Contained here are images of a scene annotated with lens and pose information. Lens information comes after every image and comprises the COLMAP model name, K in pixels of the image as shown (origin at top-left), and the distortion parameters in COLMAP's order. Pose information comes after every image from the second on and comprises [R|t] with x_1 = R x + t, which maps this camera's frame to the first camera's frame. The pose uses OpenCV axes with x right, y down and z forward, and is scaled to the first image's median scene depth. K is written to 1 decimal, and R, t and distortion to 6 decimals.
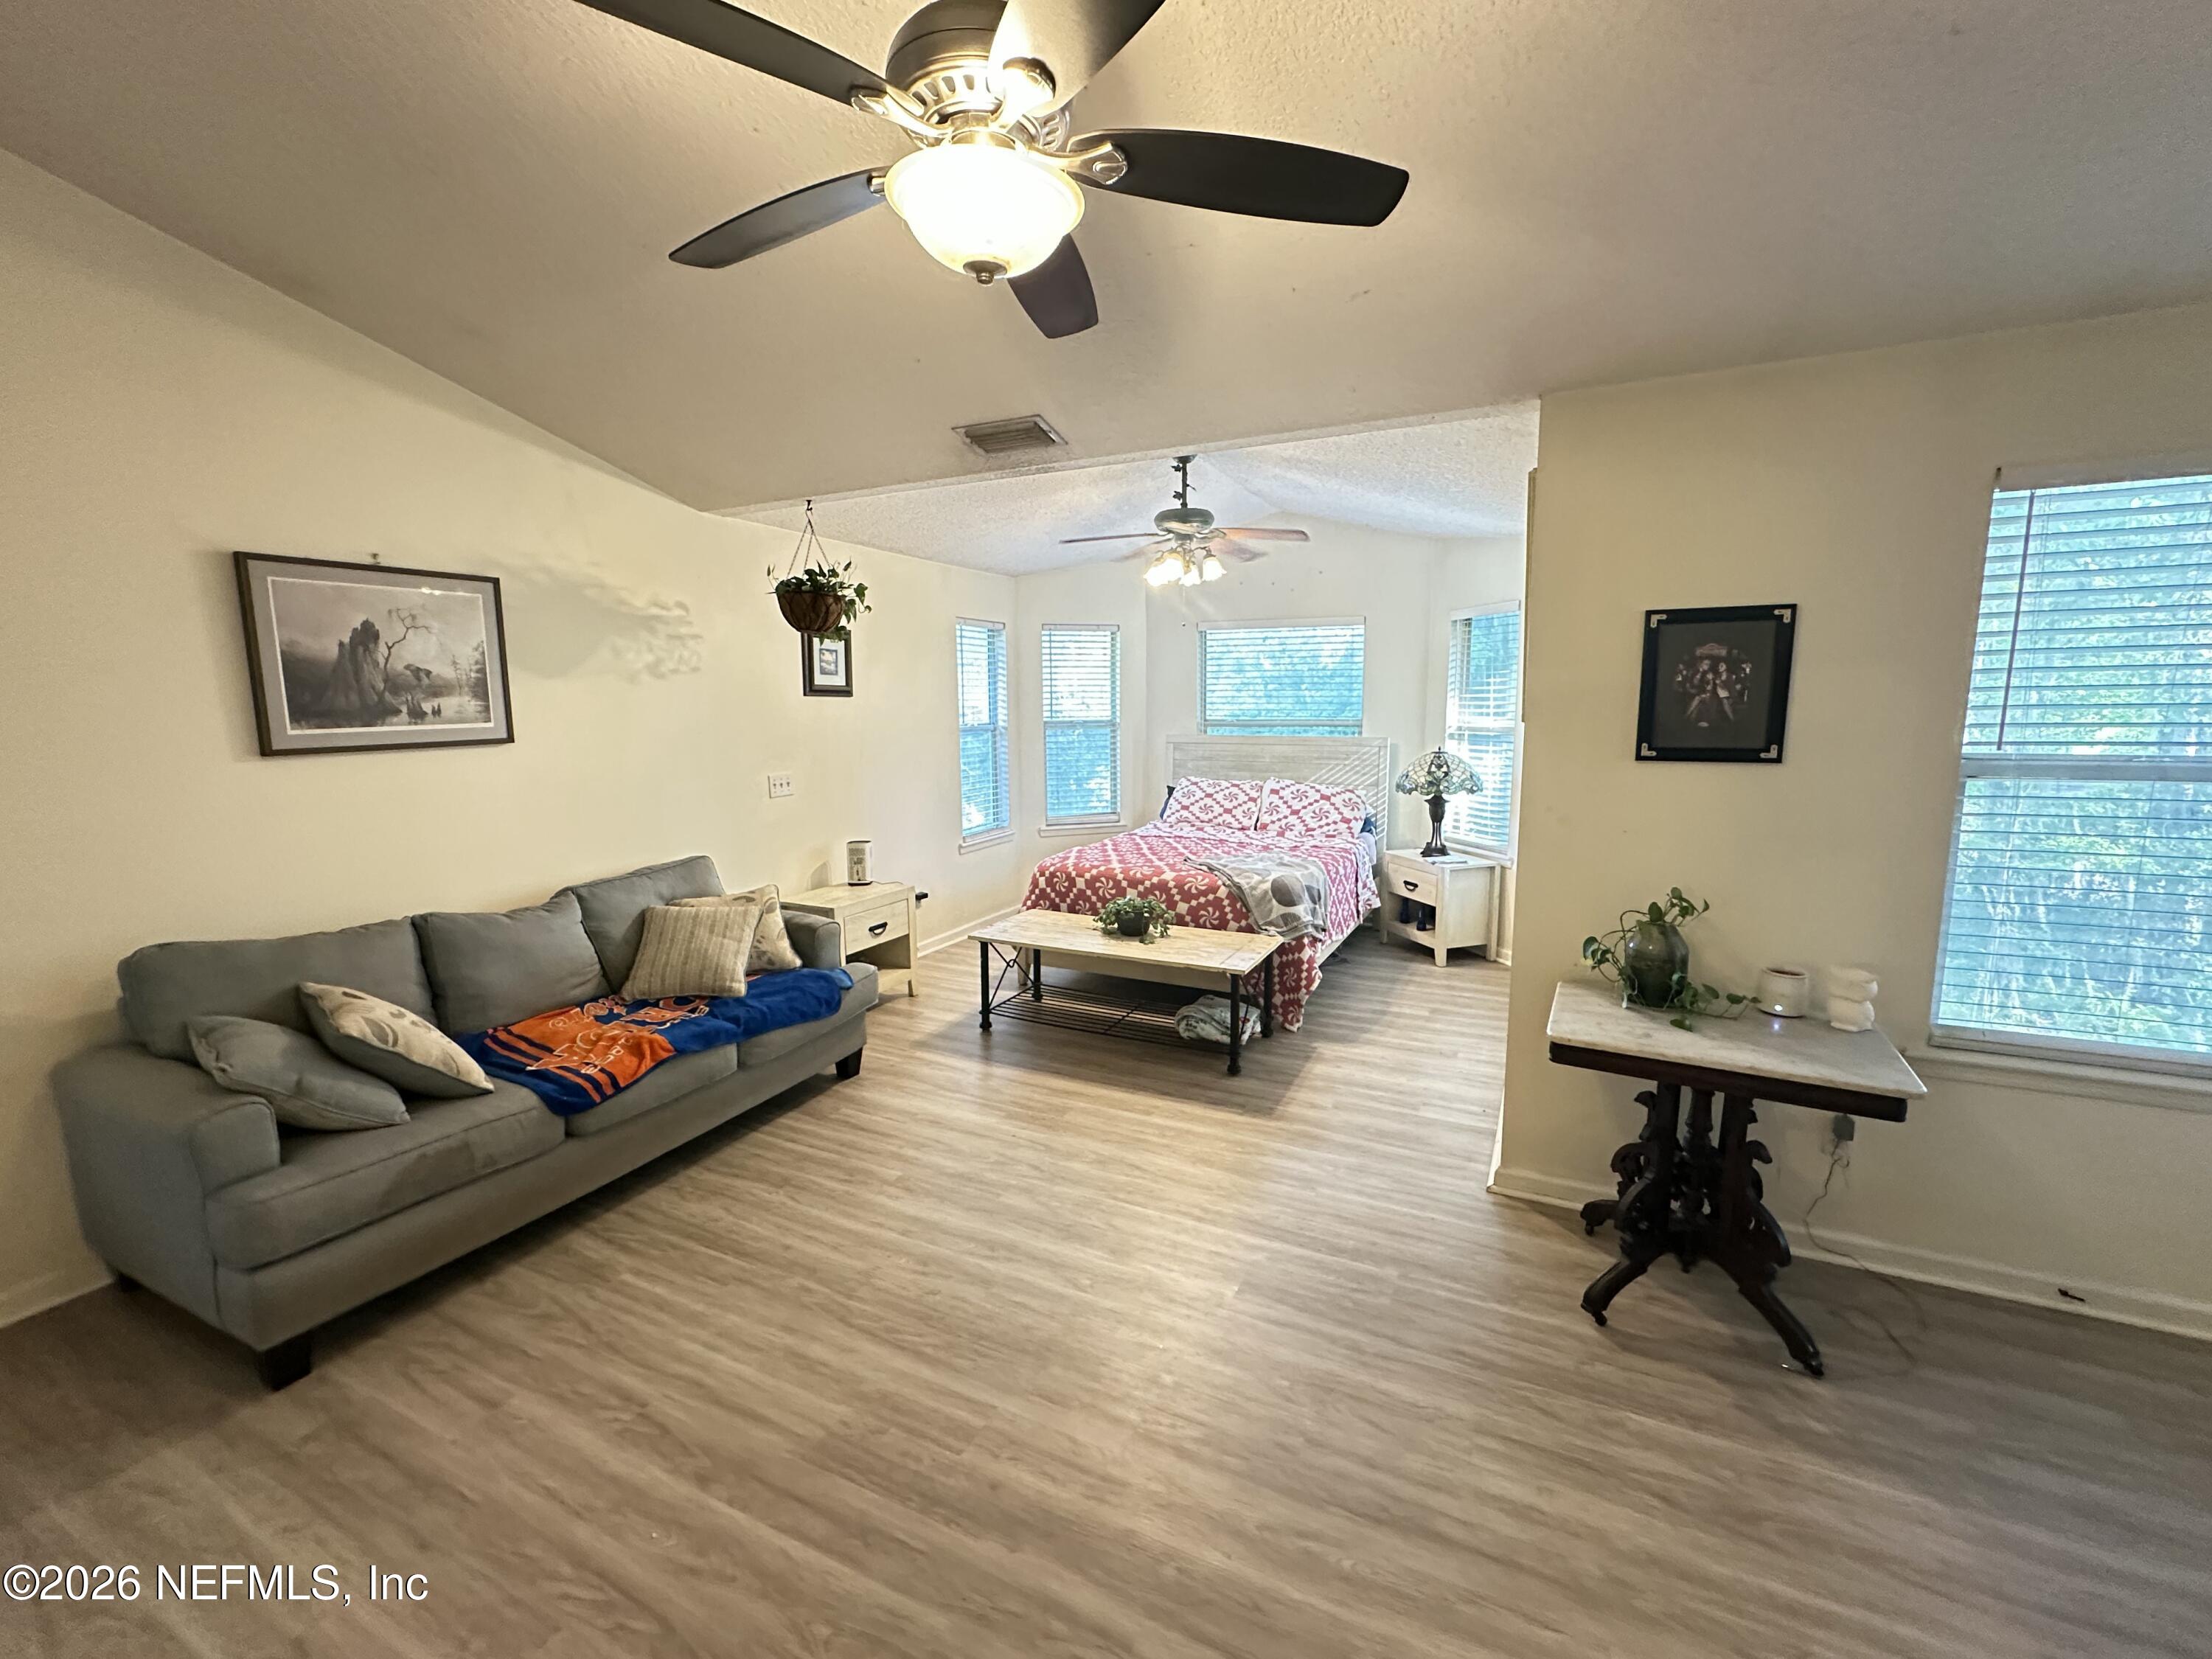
lens RADIAL K [[899.4, 0, 1099.0], [0, 899.4, 828.4], [0, 0, 1]] dist [-0.001409, -0.000249]
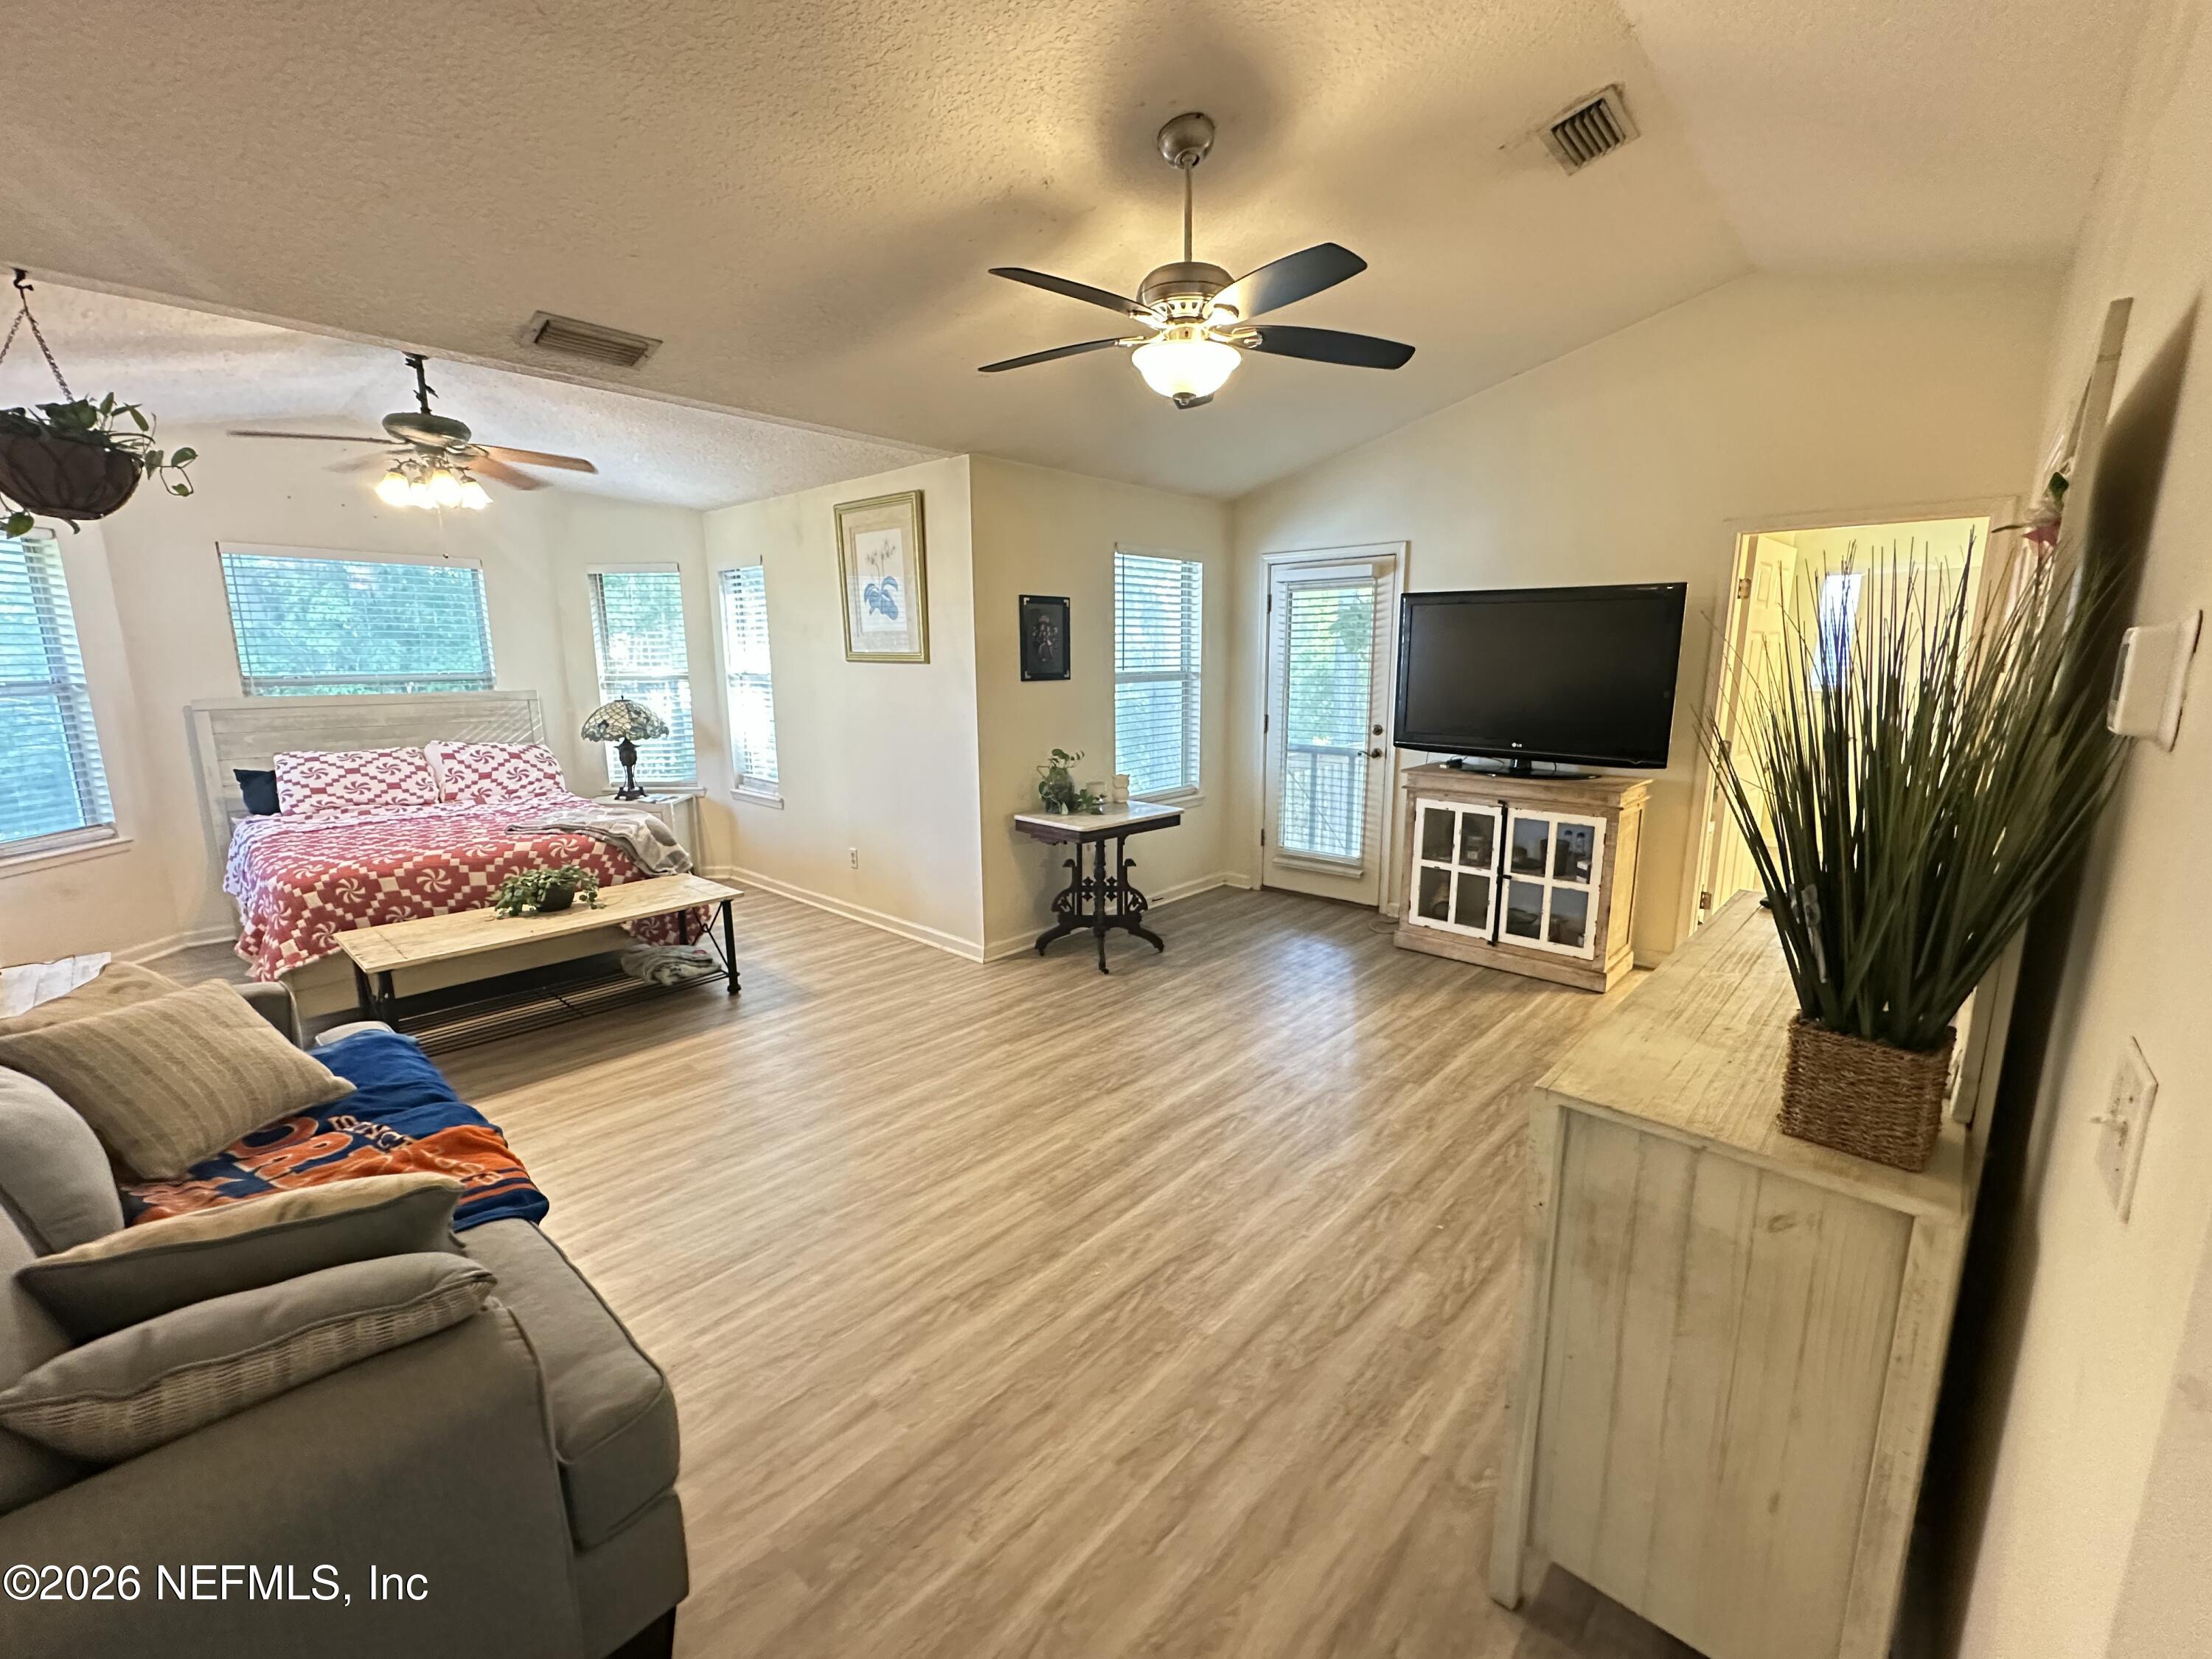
lens RADIAL K [[899.4, 0, 1087.4], [0, 899.4, 824.7], [0, 0, 1]] dist [-0.001409, -0.000249]
pose [[0.302126, -0.172906, 0.937456, -0.620387], [0.137097, 0.981071, 0.136766, -0.014260], [-0.943358, 0.087202, 0.320112, 0.205719]]
